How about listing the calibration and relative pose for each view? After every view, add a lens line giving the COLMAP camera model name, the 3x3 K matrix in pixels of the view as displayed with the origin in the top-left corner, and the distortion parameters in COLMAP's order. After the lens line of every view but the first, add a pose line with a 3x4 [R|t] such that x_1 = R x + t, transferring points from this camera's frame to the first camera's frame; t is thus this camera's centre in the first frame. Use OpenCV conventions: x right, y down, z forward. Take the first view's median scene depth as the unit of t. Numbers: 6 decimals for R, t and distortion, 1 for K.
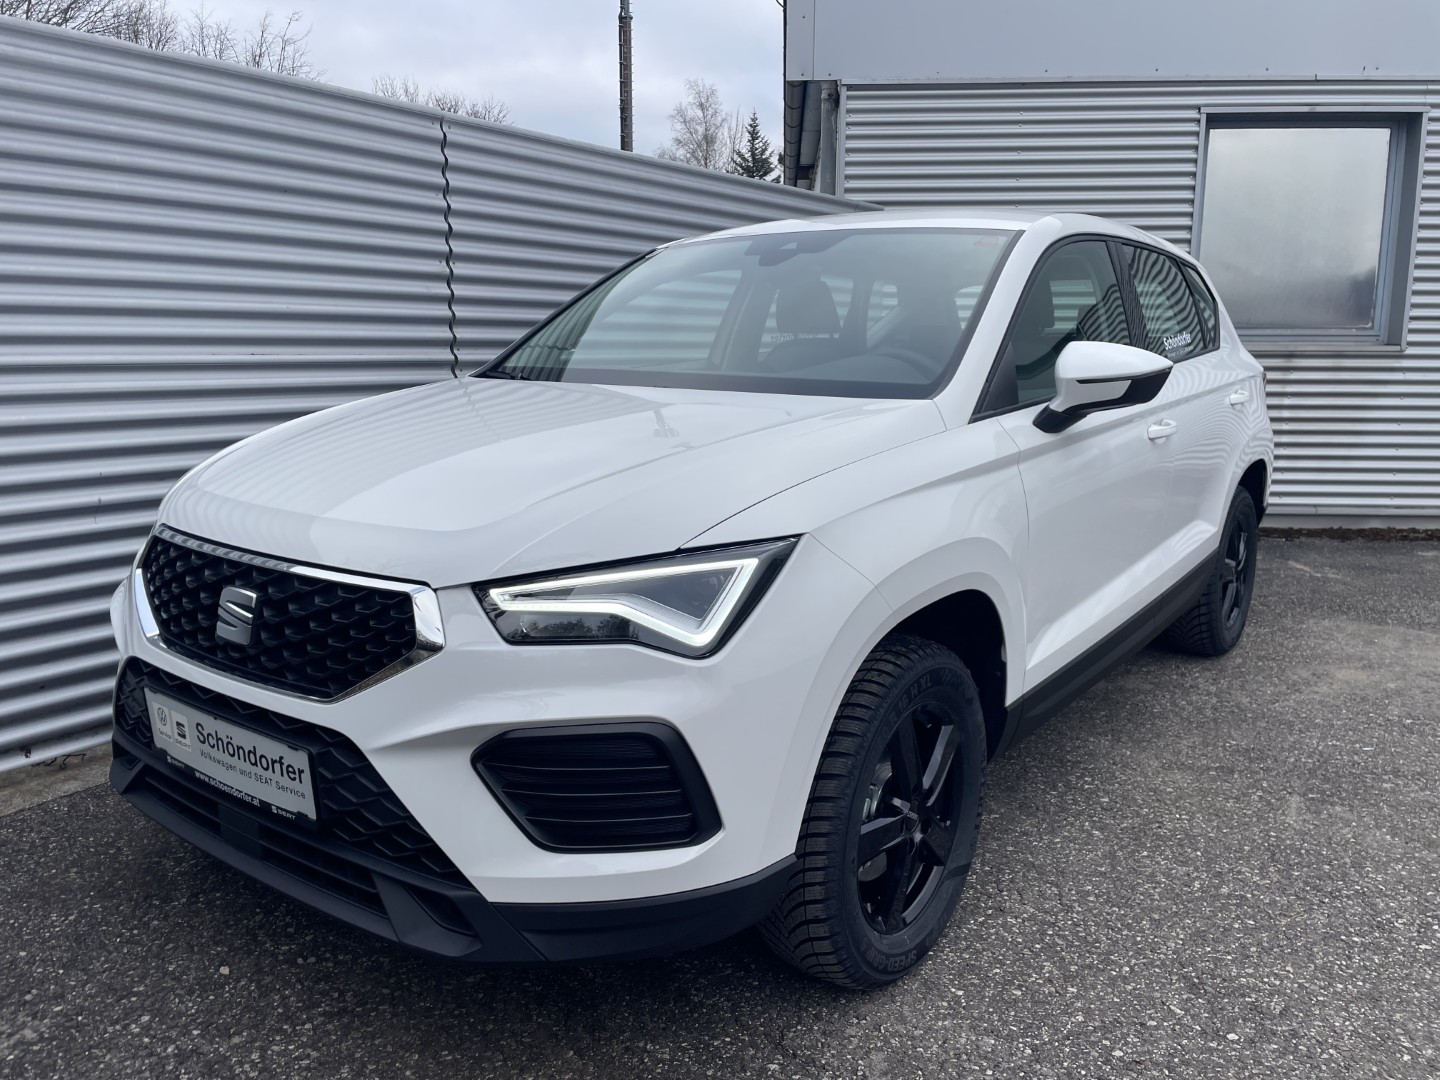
lens RADIAL K [[1081.9, 0, 716.3], [0, 1081.9, 538.5], [0, 0, 1]] dist [0.070420, -0.094941]
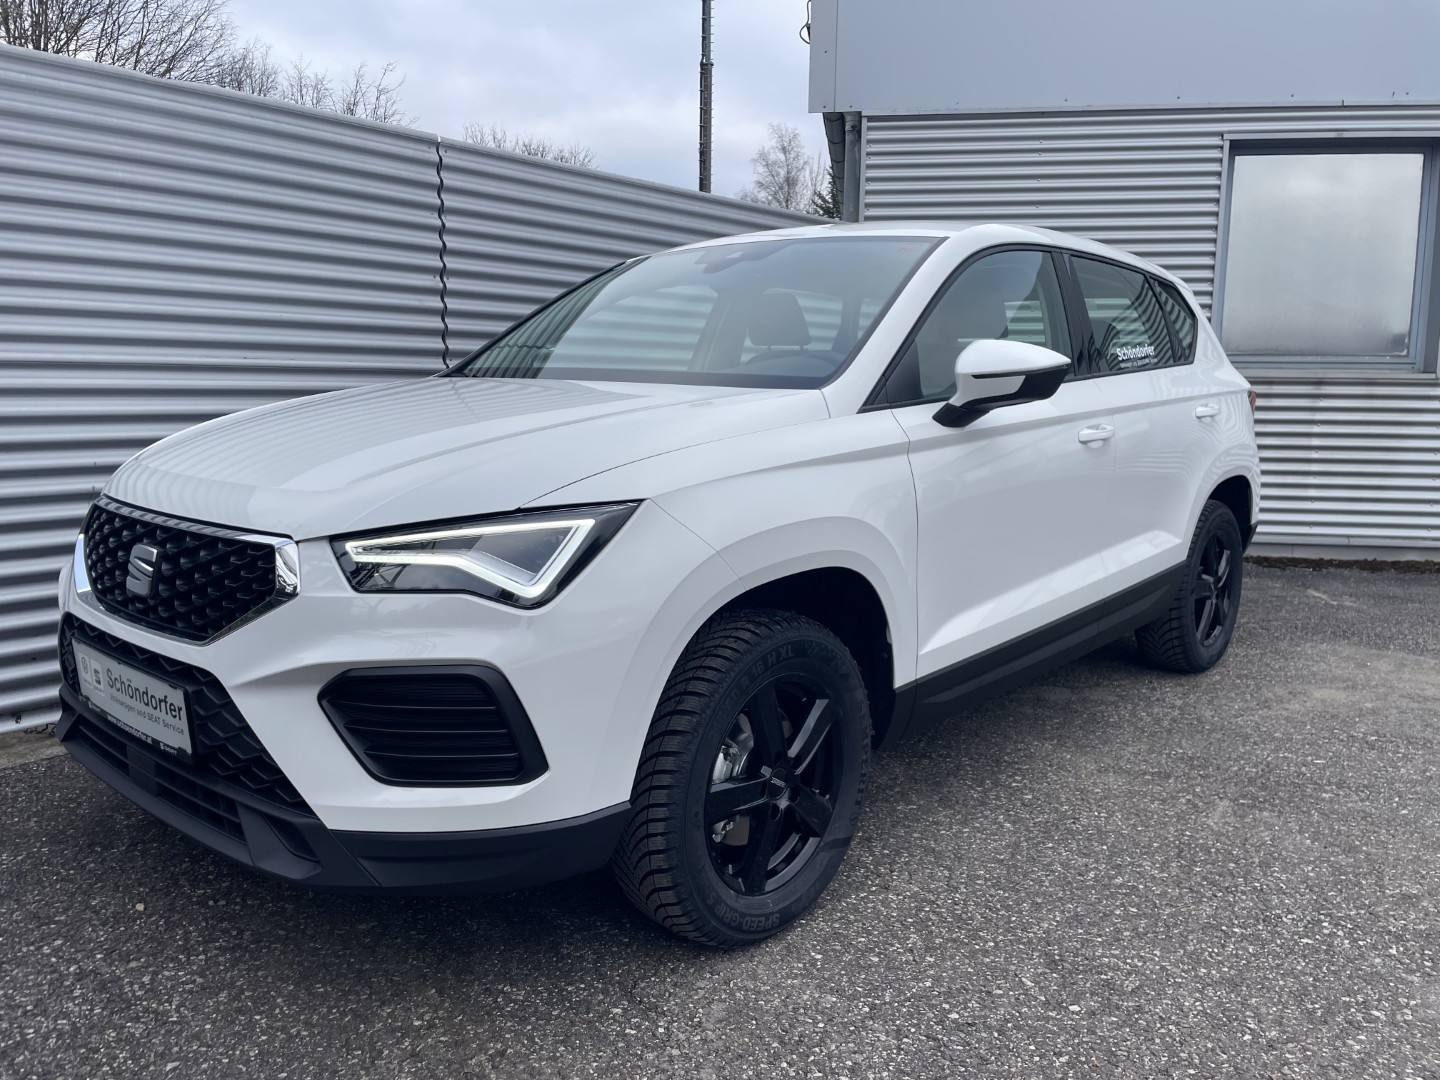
lens RADIAL K [[1081.9, 0, 717.3], [0, 1081.9, 539.0], [0, 0, 1]] dist [0.070420, -0.094941]
pose [[0.997009, 0.018201, -0.075107, 0.177281], [-0.020866, 0.999175, -0.034851, 0.053492], [0.074411, 0.036314, 0.996566, -0.042366]]
